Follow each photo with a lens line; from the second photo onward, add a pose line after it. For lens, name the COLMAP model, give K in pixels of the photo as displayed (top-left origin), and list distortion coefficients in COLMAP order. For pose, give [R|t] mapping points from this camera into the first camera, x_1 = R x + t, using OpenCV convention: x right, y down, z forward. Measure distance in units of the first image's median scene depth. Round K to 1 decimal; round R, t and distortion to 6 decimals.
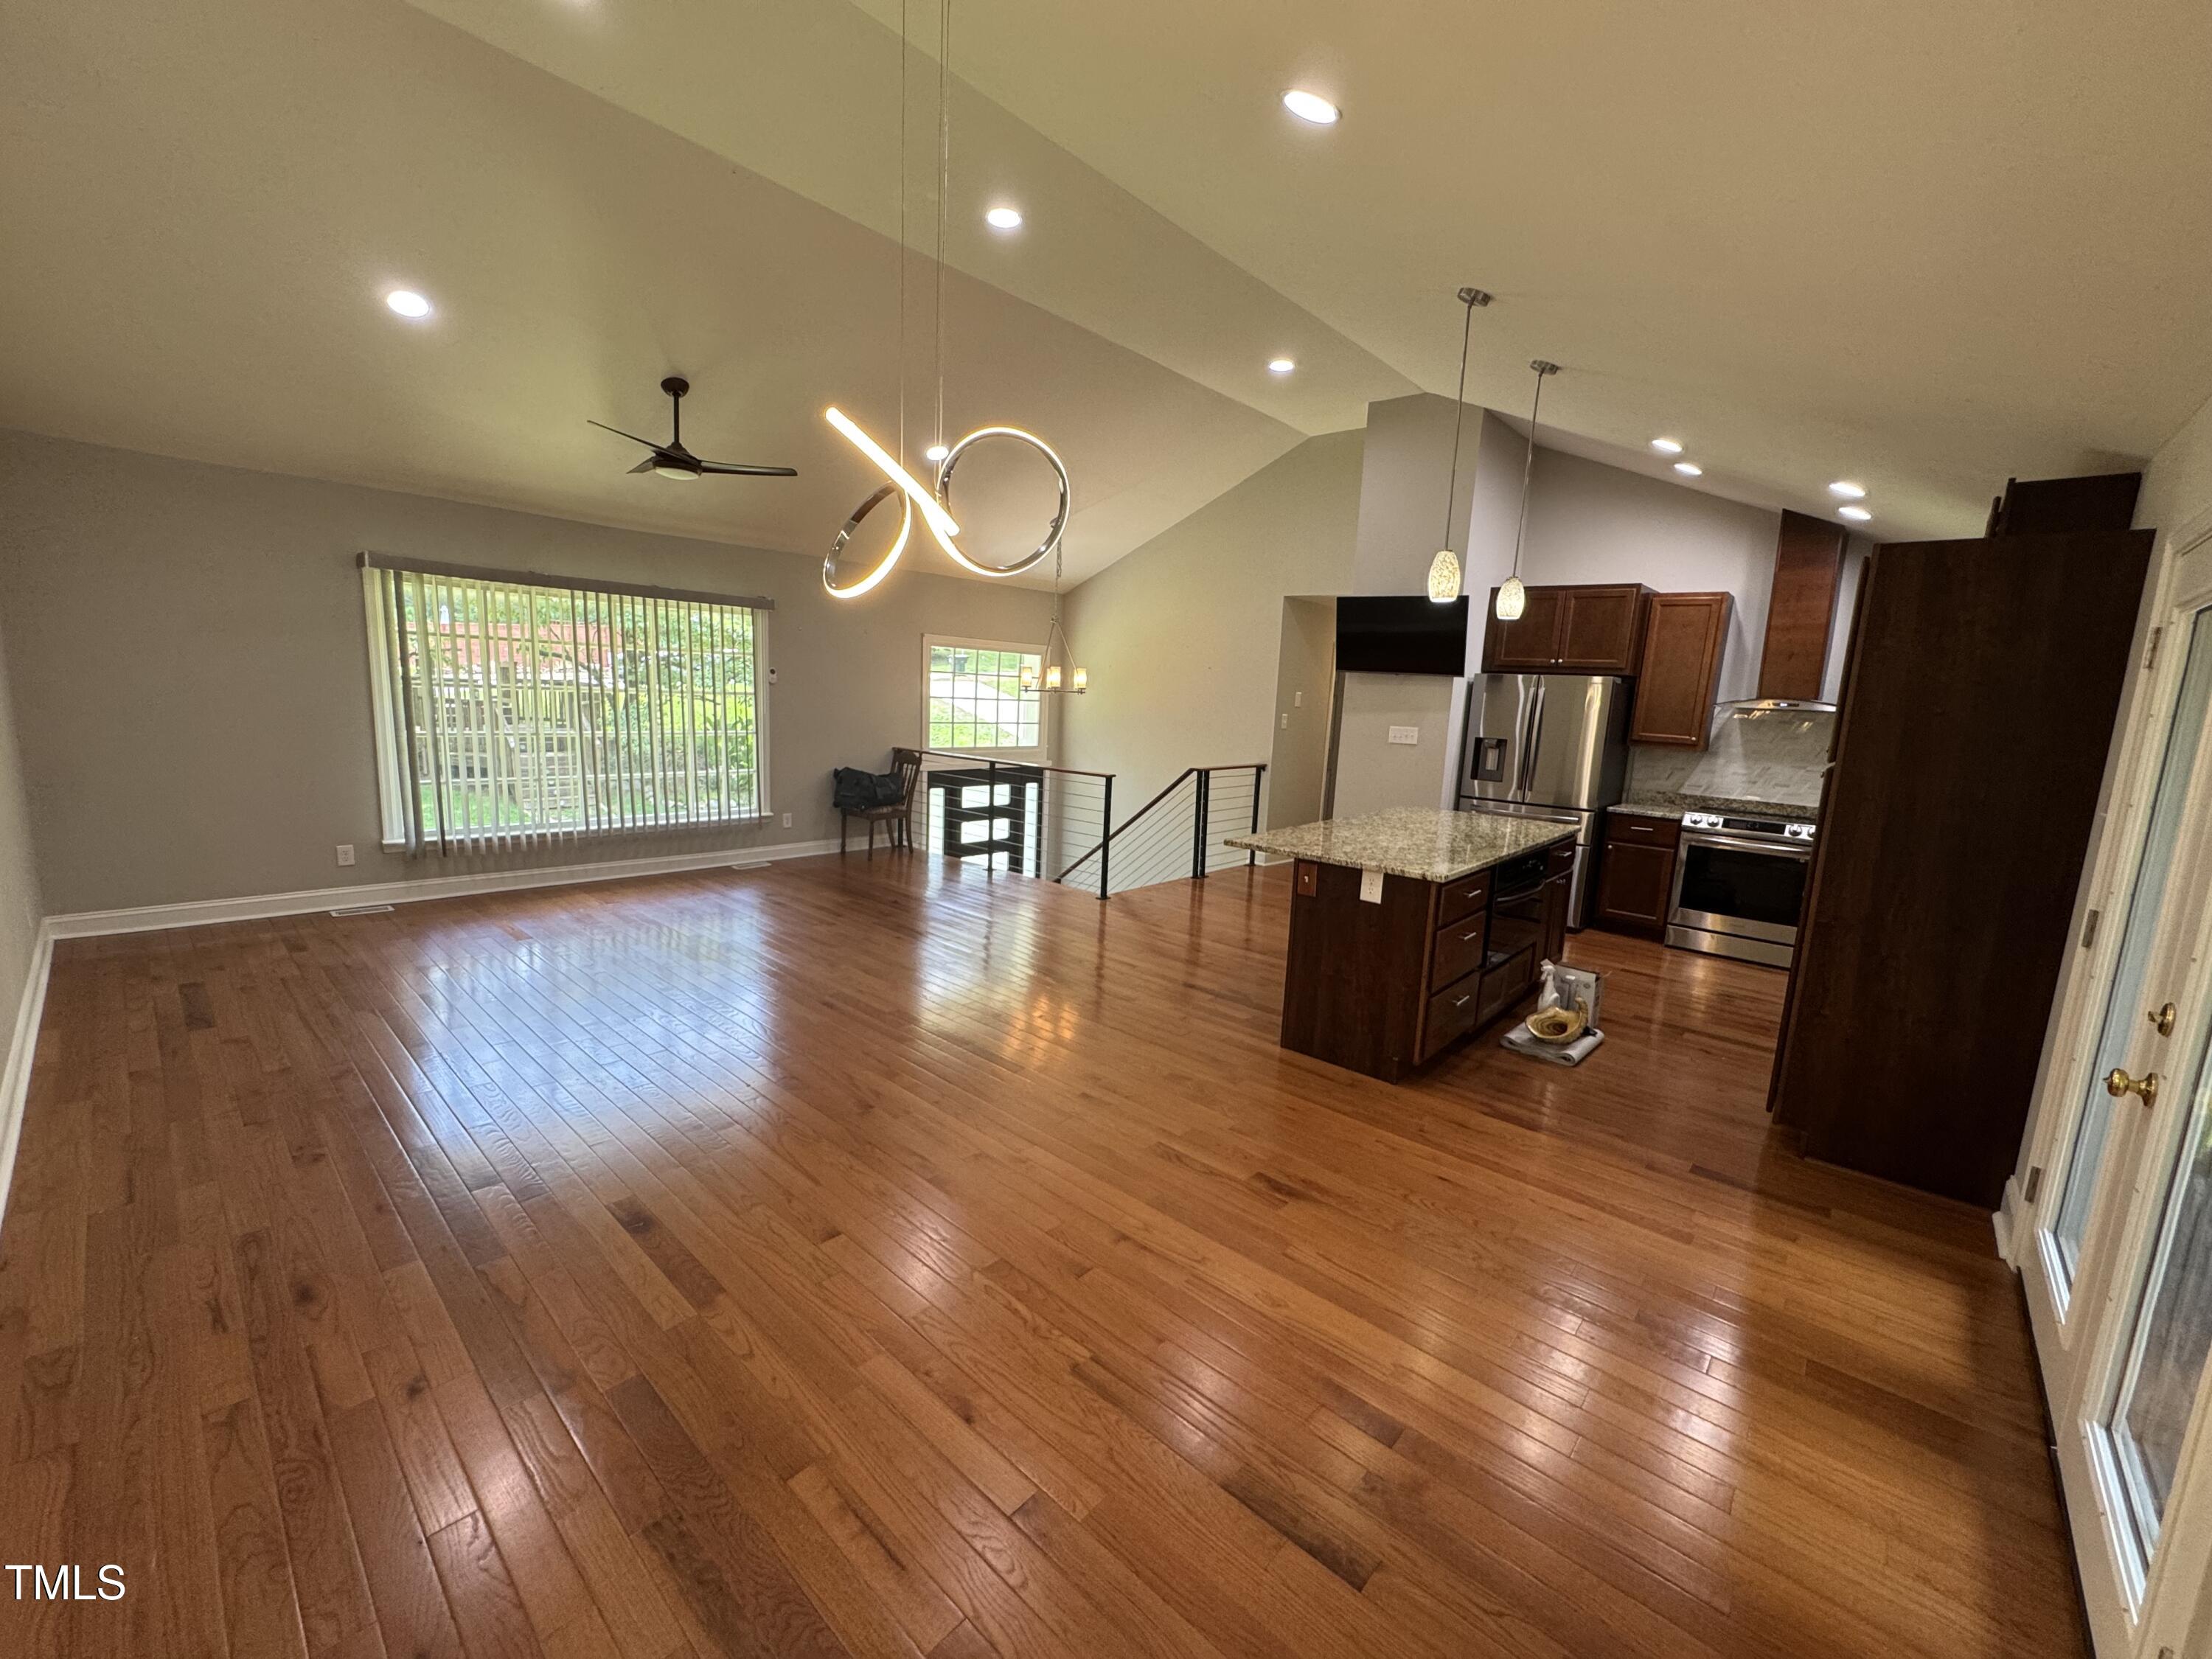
lens RADIAL K [[883.8, 0, 1097.5], [0, 883.8, 829.6], [0, 0, 1]] dist [-0.002422, 0.000678]
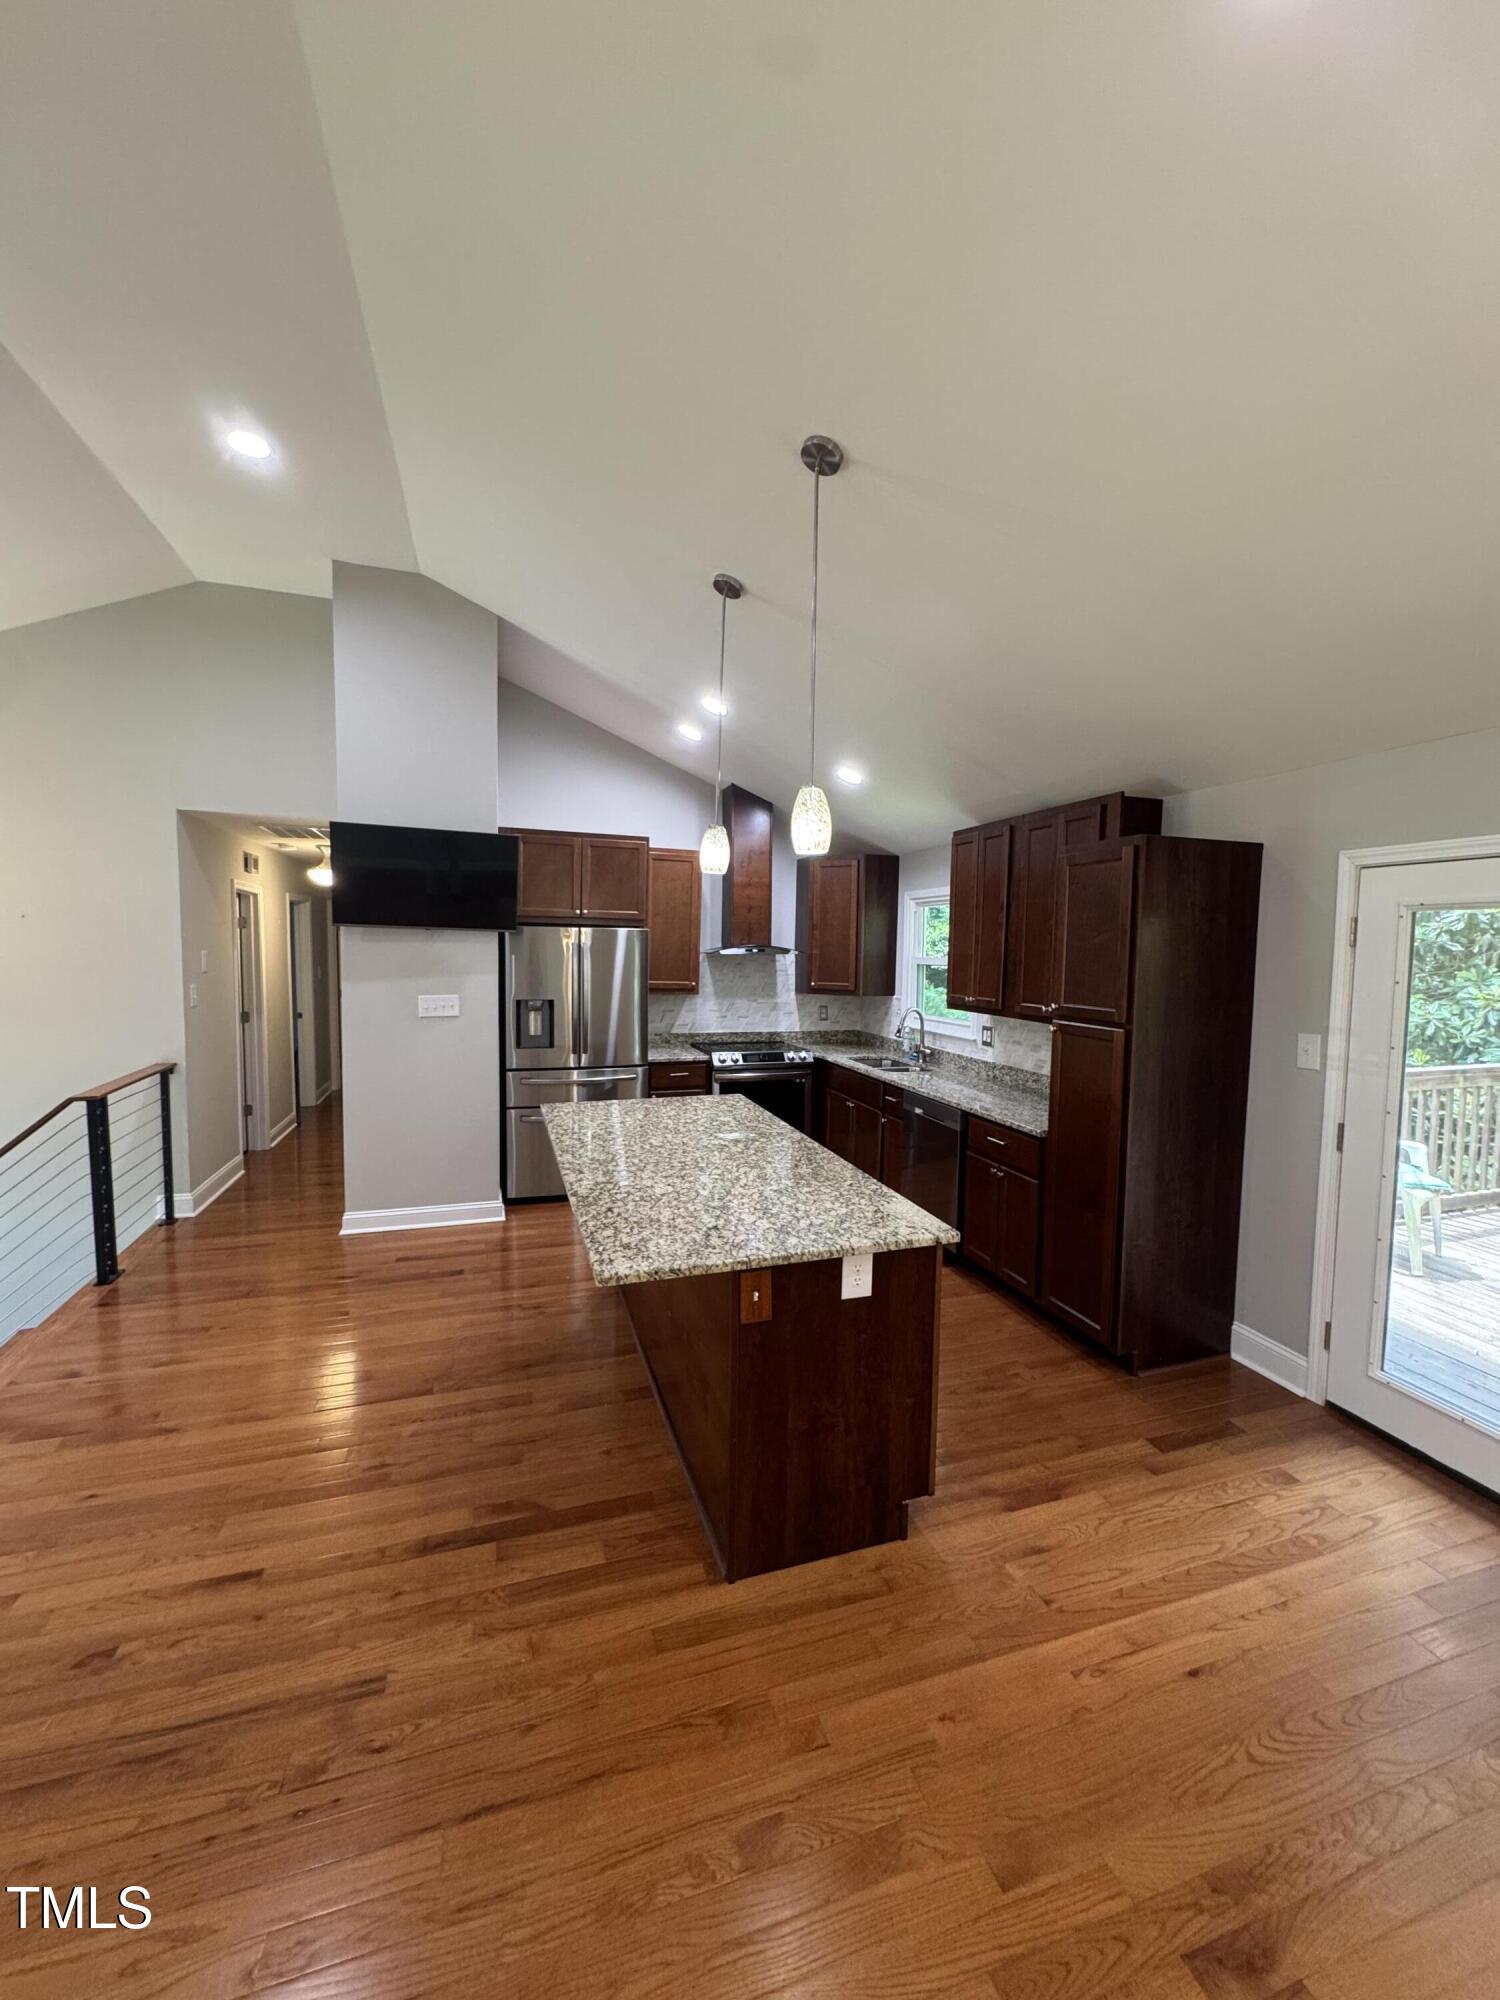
lens RADIAL K [[799.1, 0, 753.6], [0, 799.1, 1000.9], [0, 0, 1]] dist [-0.002422, 0.000678]
pose [[0.493518, -0.100727, 0.863883, -0.135097], [0.144564, 0.988954, 0.032723, -0.101662], [-0.857637, 0.108737, 0.502628, 0.439963]]
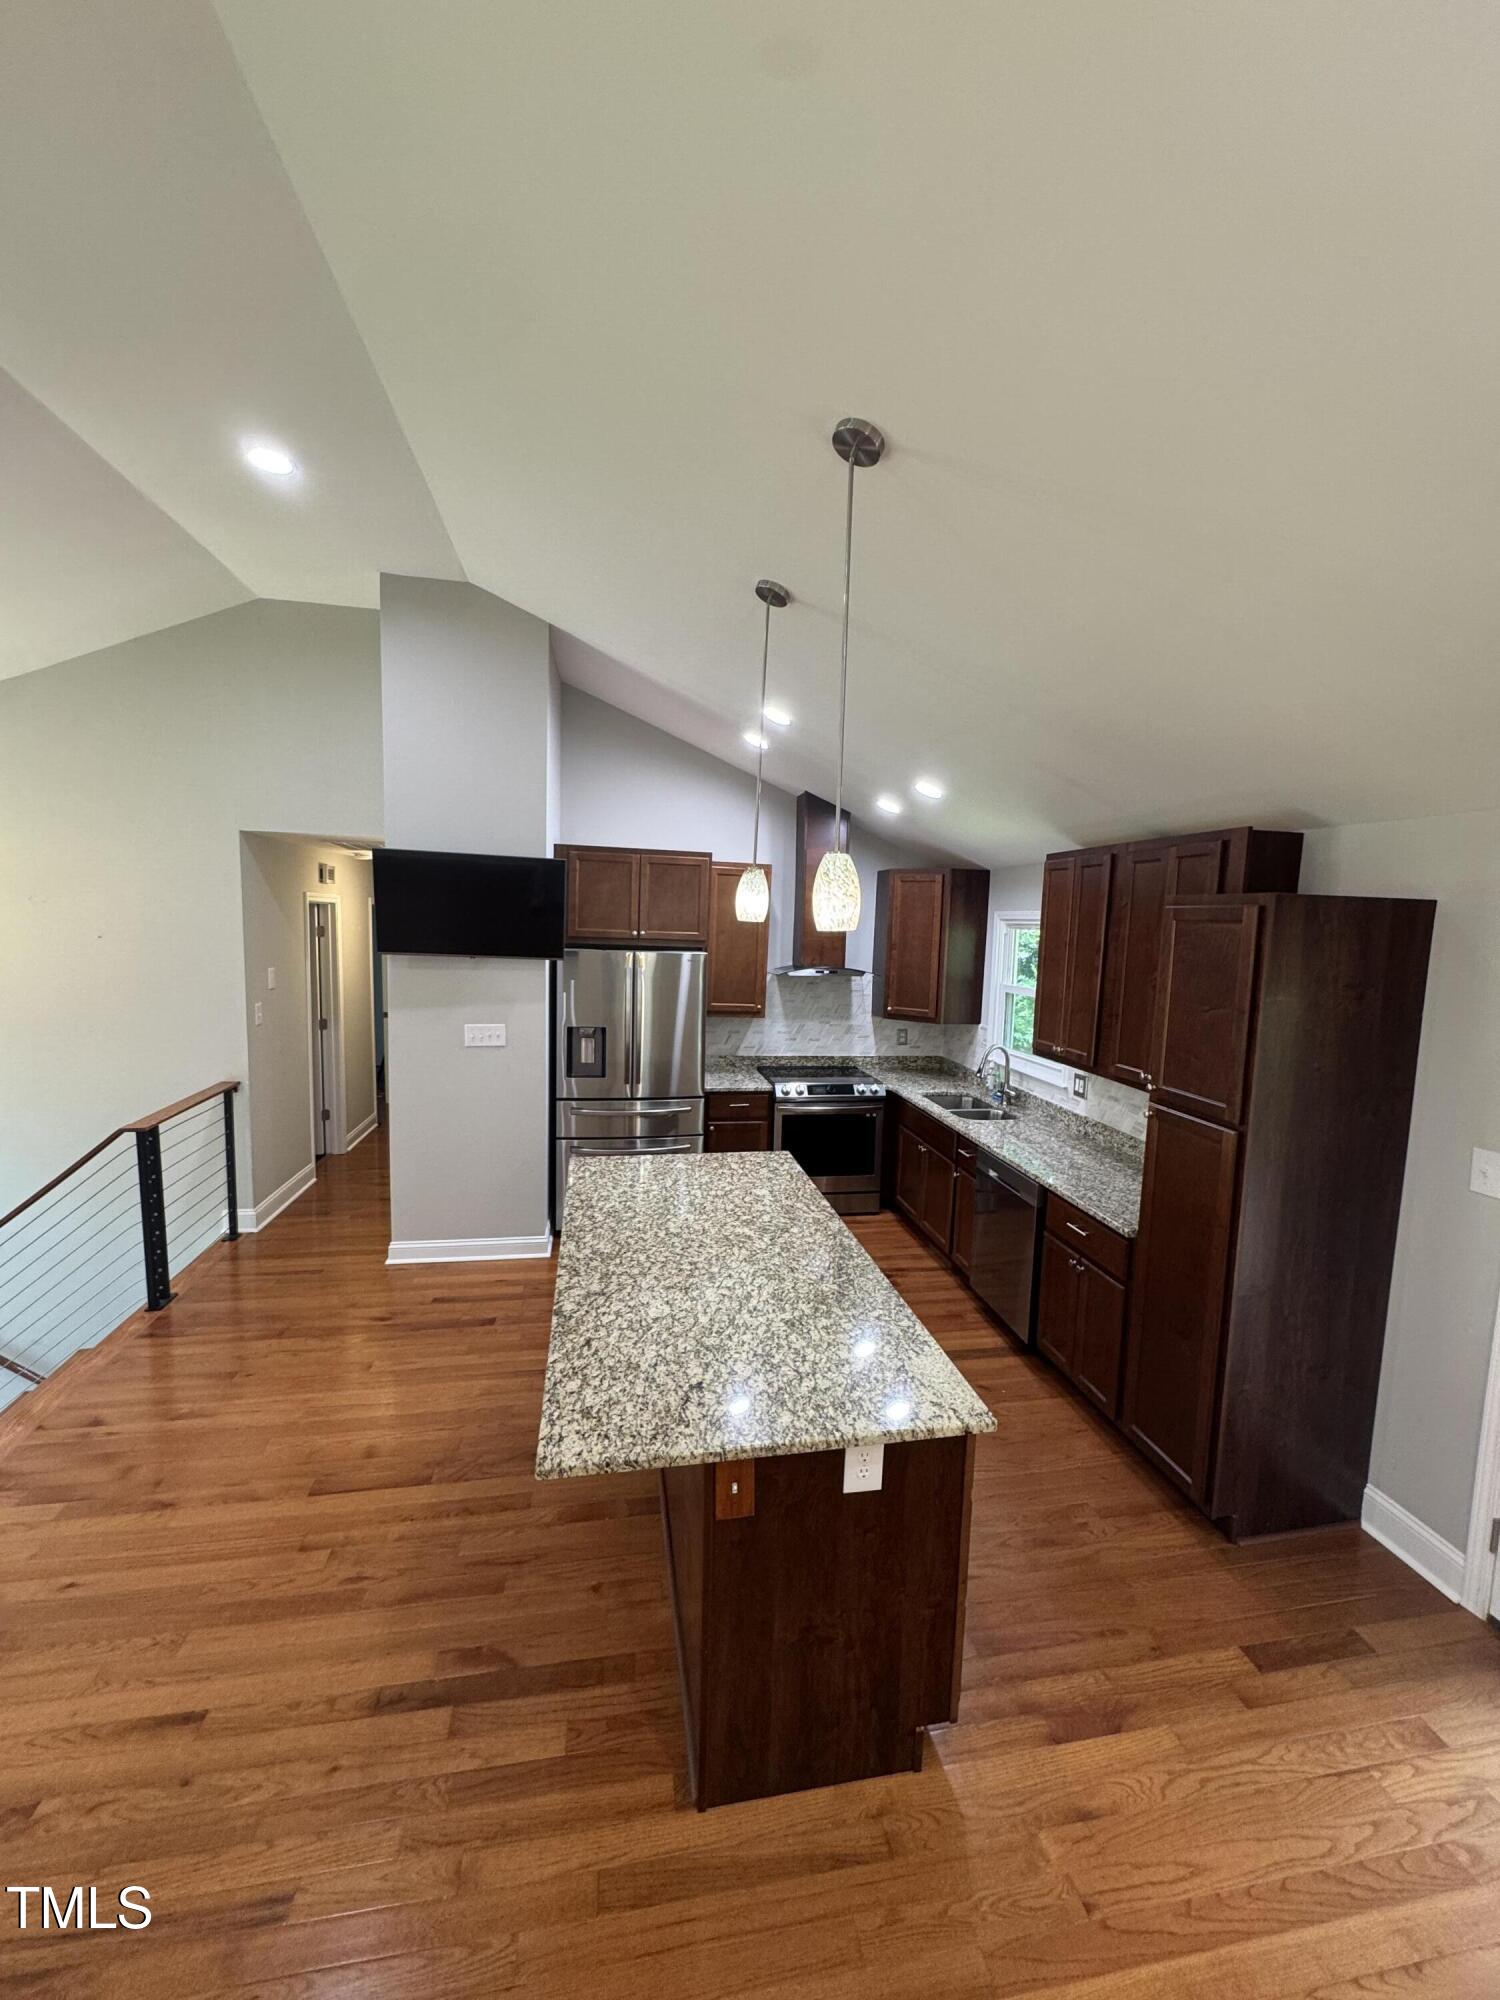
lens RADIAL K [[799.1, 0, 753.7], [0, 799.1, 1000.8], [0, 0, 1]] dist [-0.002422, 0.000678]
pose [[0.605633, -0.110948, 0.787971, -0.051795], [0.124078, 0.991287, 0.044209, -0.148485], [-0.786011, 0.070995, 0.614123, 0.433200]]
